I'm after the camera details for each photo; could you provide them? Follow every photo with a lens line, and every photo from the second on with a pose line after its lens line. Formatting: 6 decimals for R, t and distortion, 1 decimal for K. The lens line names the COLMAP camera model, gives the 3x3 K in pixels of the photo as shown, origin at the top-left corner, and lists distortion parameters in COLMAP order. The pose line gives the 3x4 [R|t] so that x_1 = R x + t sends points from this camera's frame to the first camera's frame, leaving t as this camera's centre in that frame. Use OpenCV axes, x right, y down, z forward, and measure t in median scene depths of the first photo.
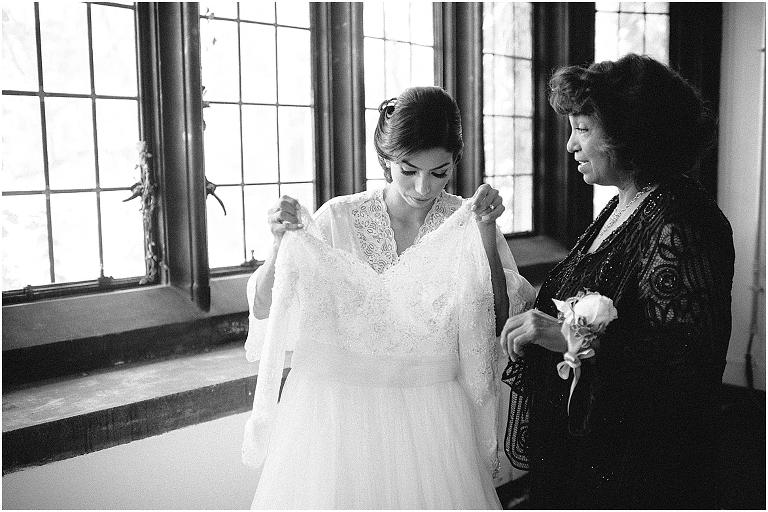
lens RADIAL K [[904.7, 0, 384.0], [0, 904.7, 256.0], [0, 0, 1]] dist [-0.095518, 0.014270]
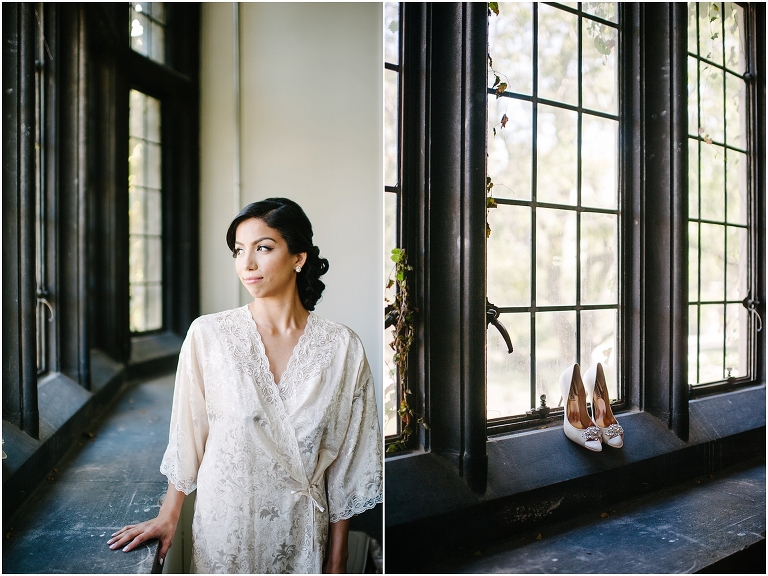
lens RADIAL K [[776.1, 0, 384.0], [0, 776.1, 288.0], [0, 0, 1]] dist [0.132019, -0.333632]
pose [[0.948897, 0.025811, -0.314530, -0.084540], [-0.053964, 0.995242, -0.081130, -0.044364], [0.310939, 0.093957, 0.945774, 0.404015]]
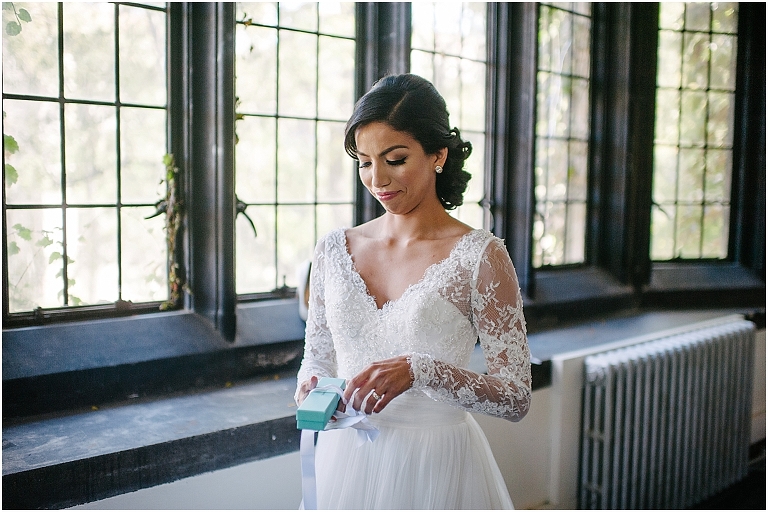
lens RADIAL K [[959.0, 0, 384.0], [0, 959.0, 256.0], [0, 0, 1]] dist [-0.112515, -0.010542]
pose [[0.998542, 0.032209, -0.043316, -0.002822], [-0.033388, 0.999084, -0.026767, -0.004508], [0.042415, 0.028174, 0.998703, 0.034198]]
